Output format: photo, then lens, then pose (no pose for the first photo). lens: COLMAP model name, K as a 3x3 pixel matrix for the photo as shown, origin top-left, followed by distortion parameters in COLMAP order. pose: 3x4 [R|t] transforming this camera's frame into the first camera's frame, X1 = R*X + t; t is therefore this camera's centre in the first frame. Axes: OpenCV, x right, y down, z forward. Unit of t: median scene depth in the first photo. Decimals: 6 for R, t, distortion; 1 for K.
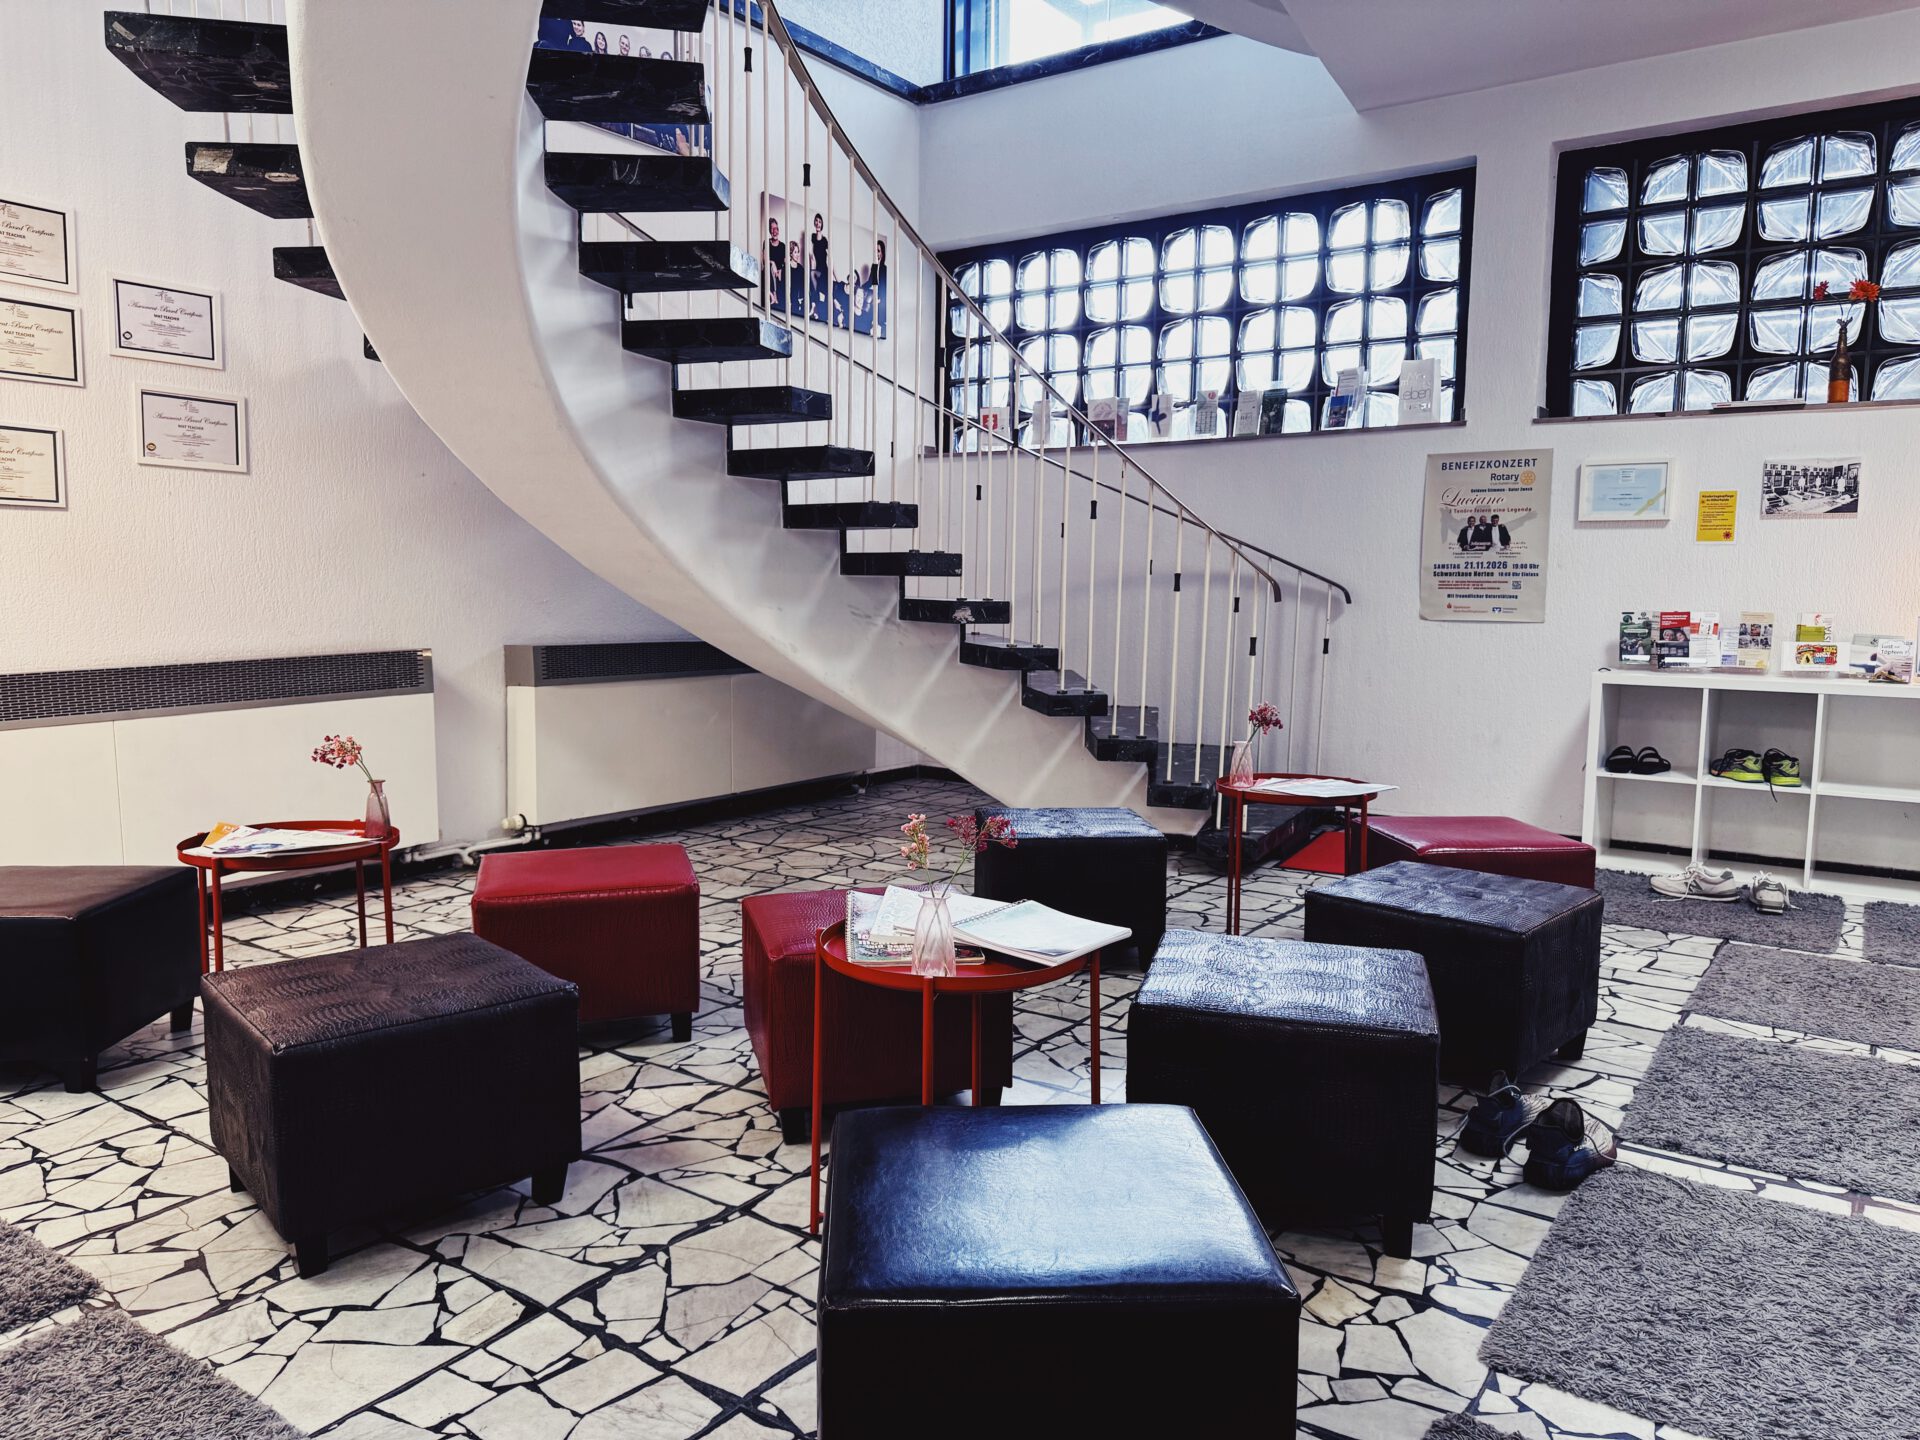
lens RADIAL K [[1366.9, 0, 970.1], [0, 1366.9, 714.0], [0, 0, 1]] dist [0.007095, -0.003037]
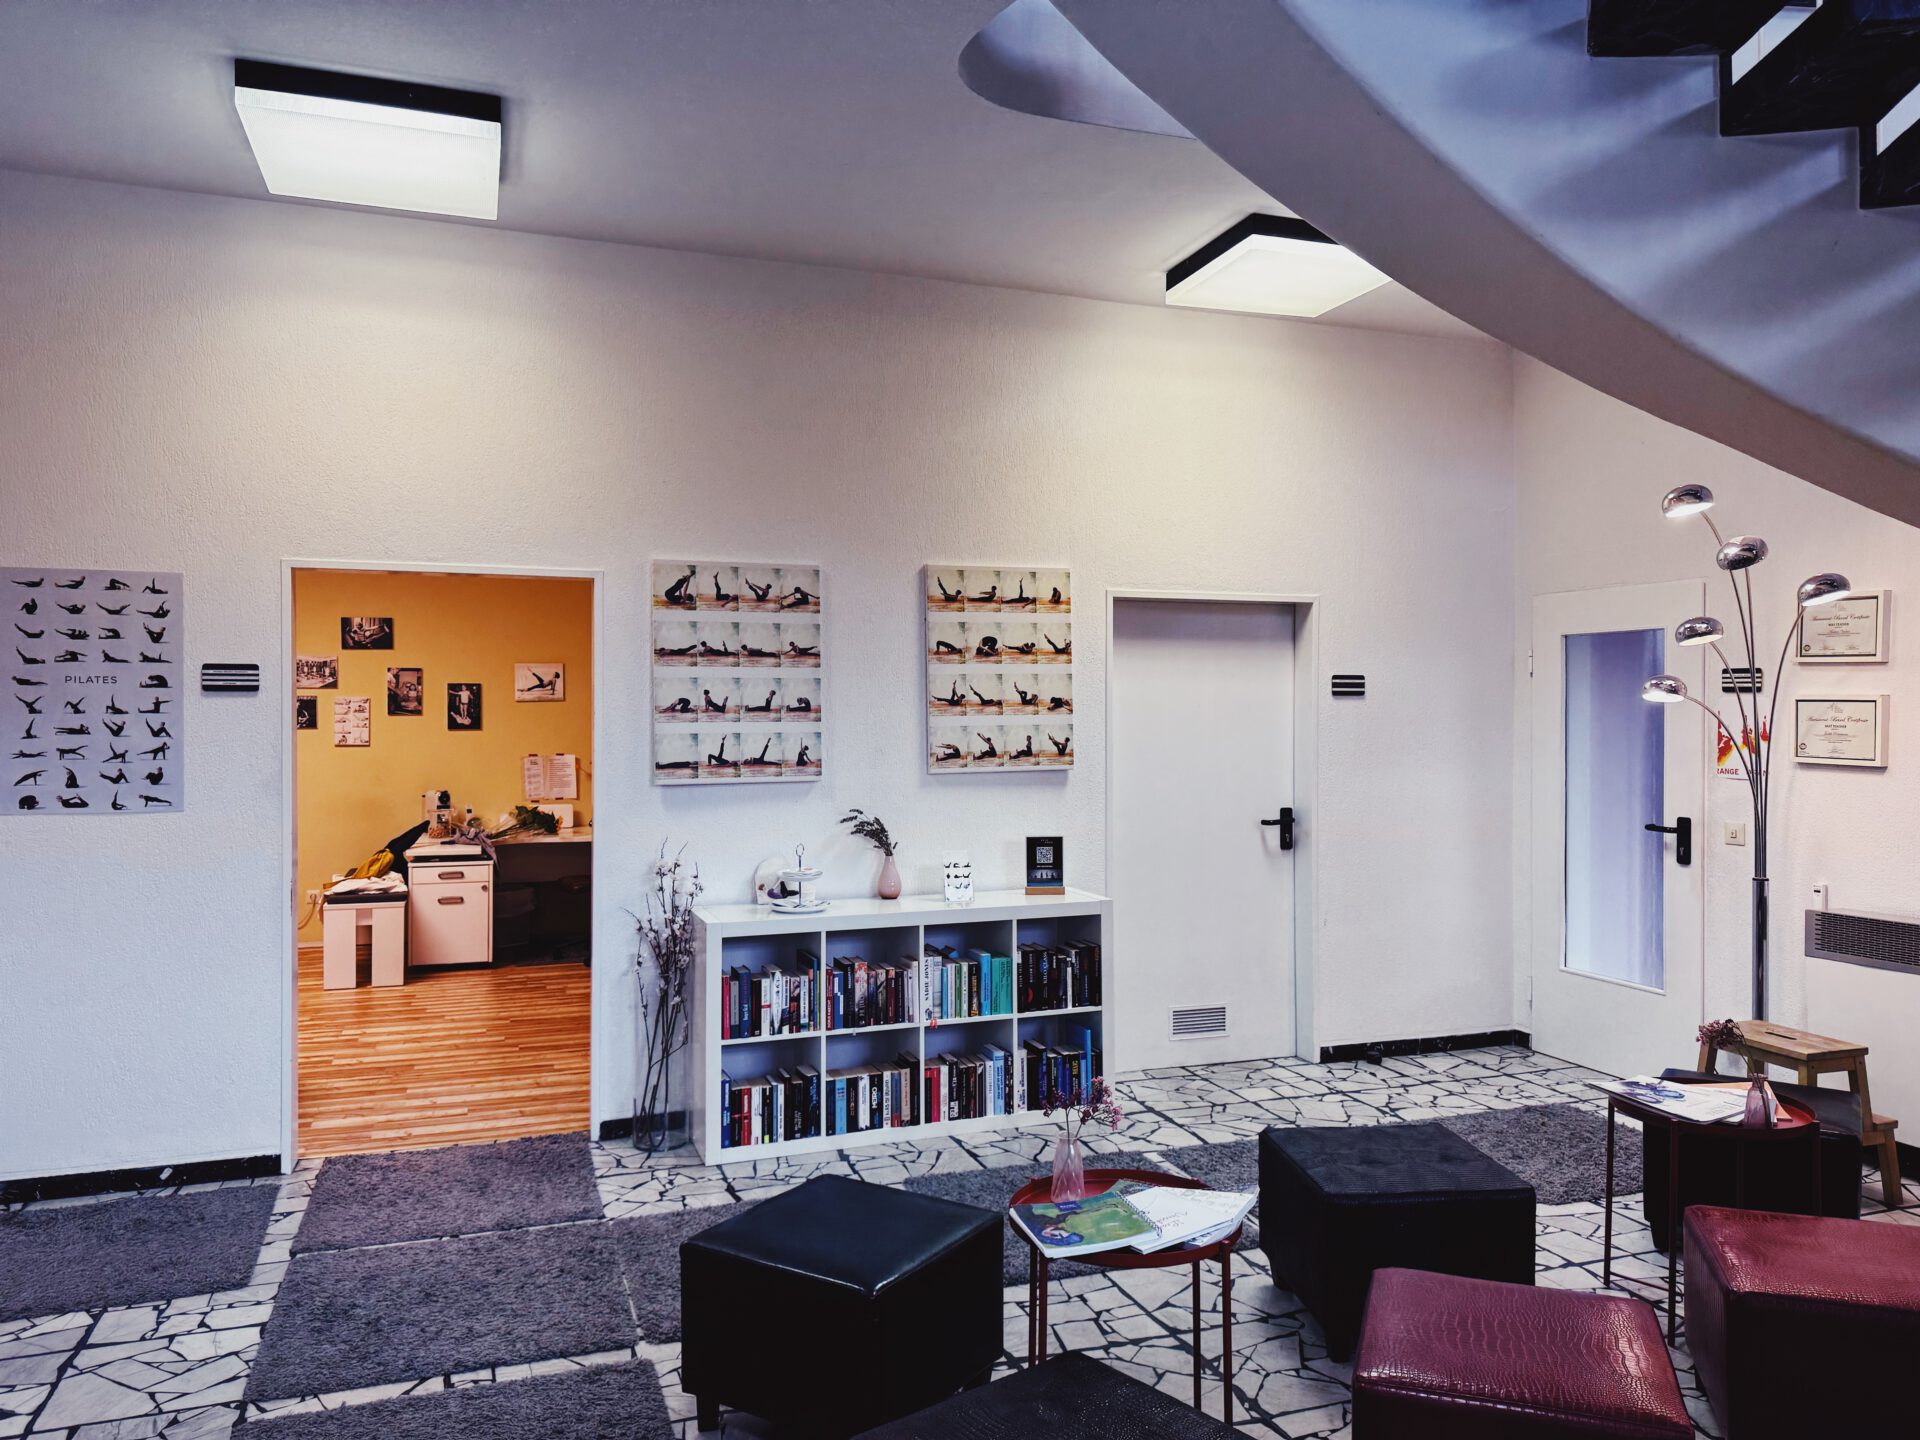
lens RADIAL K [[1366.9, 0, 970.1], [0, 1366.9, 714.0], [0, 0, 1]] dist [0.007095, -0.003037]
pose [[-0.577392, -0.009184, -0.816415, 0.775551], [-0.086903, 0.994948, 0.050268, -0.230087], [0.811829, 0.099974, -0.575273, 1.148267]]
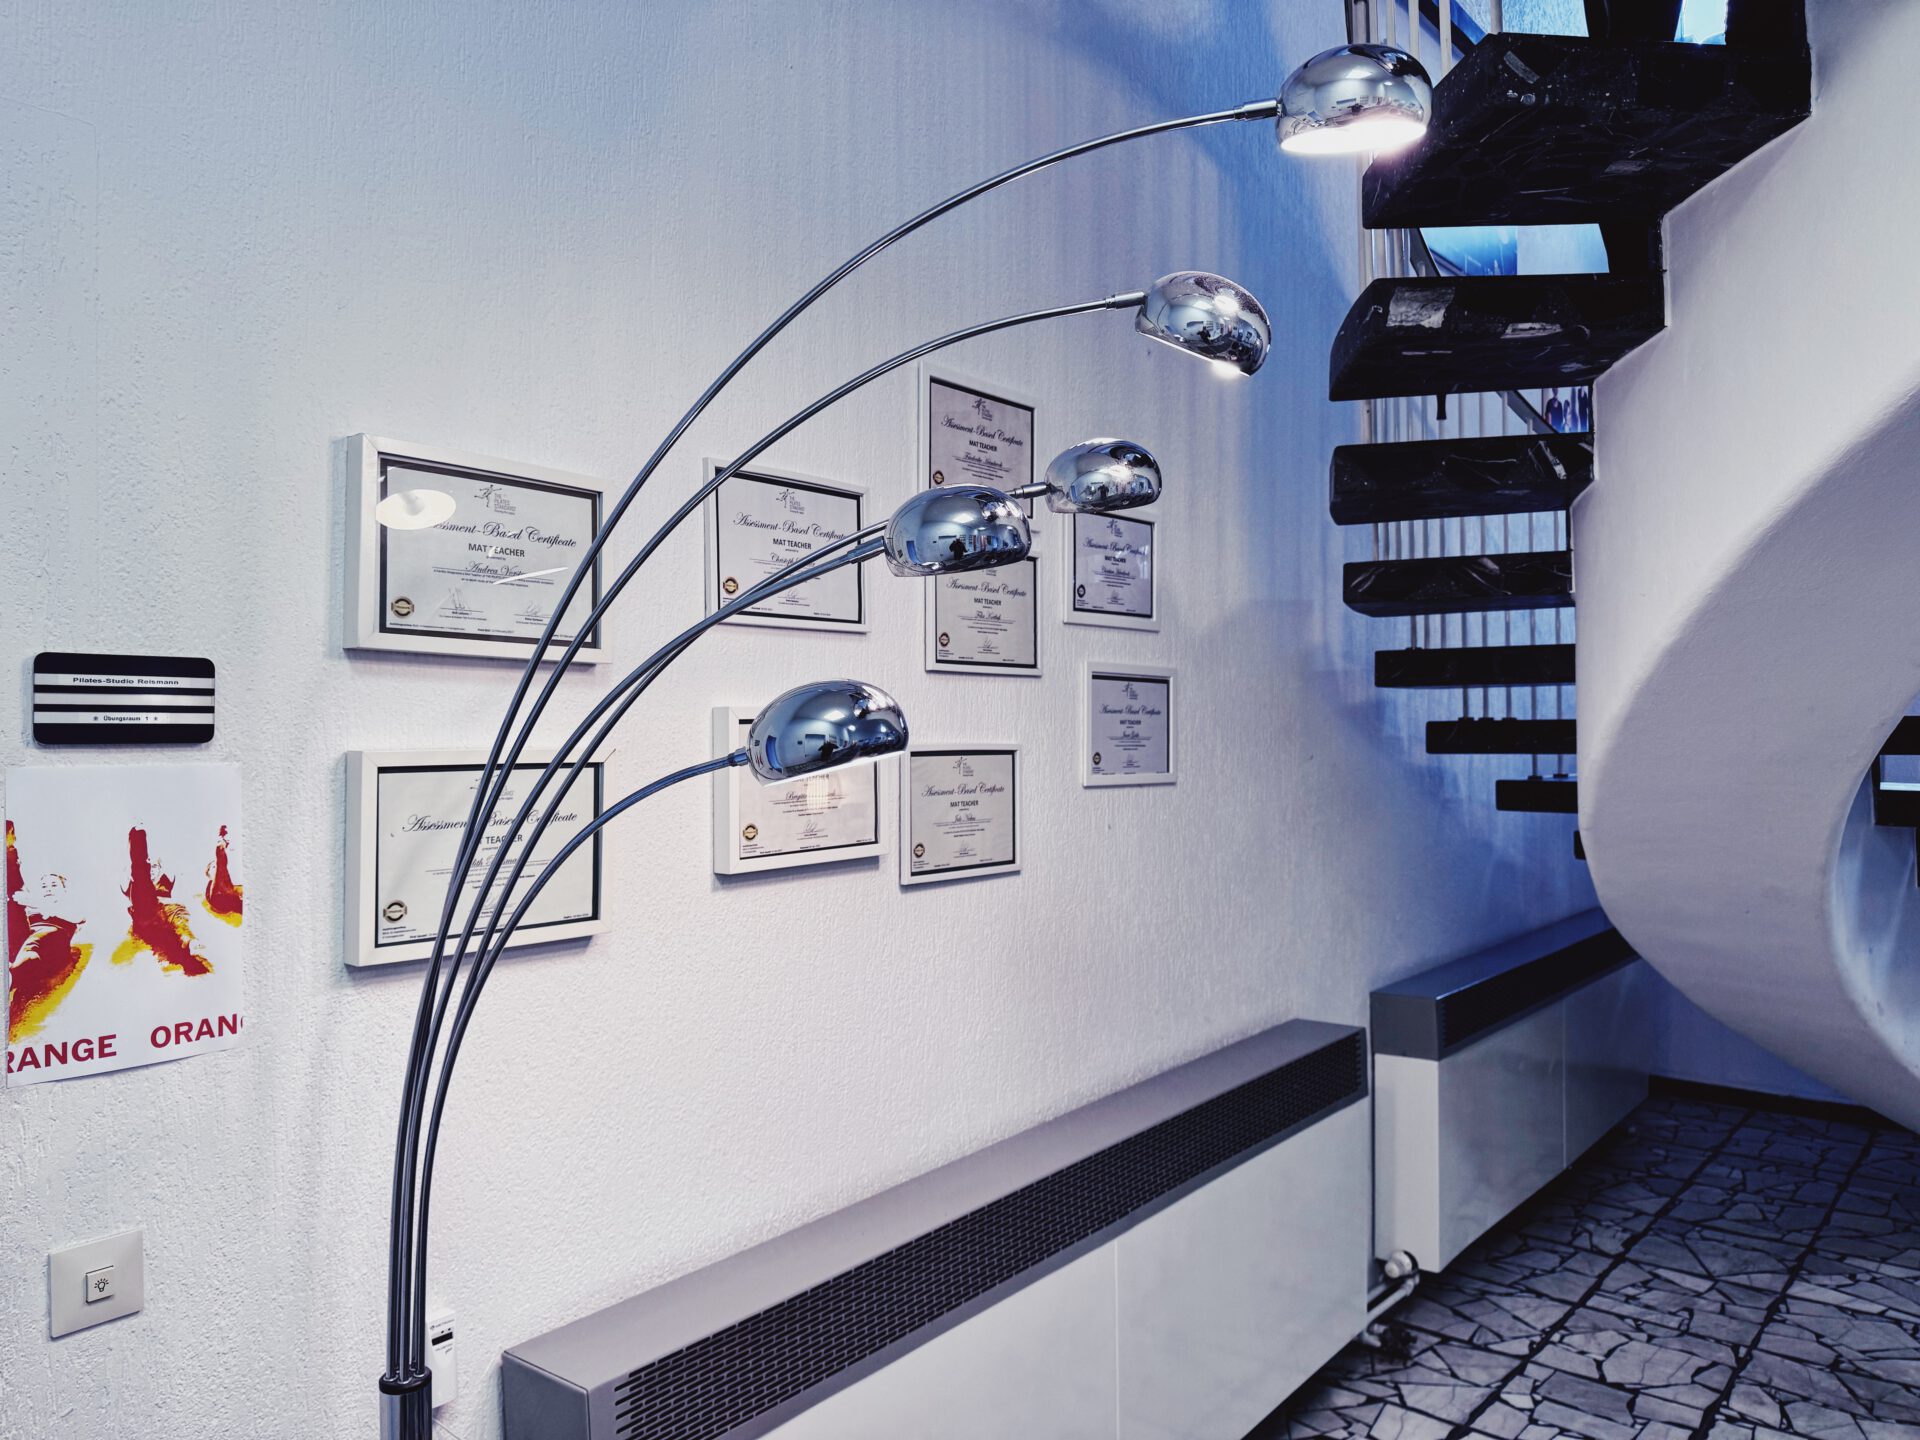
lens RADIAL K [[1366.9, 0, 970.1], [0, 1366.9, 714.0], [0, 0, 1]] dist [0.007095, -0.003037]
pose [[0.993350, -0.023124, -0.112785, -0.614664], [0.010454, 0.993691, -0.111662, -0.152452], [0.114656, 0.109741, 0.987325, 0.379212]]
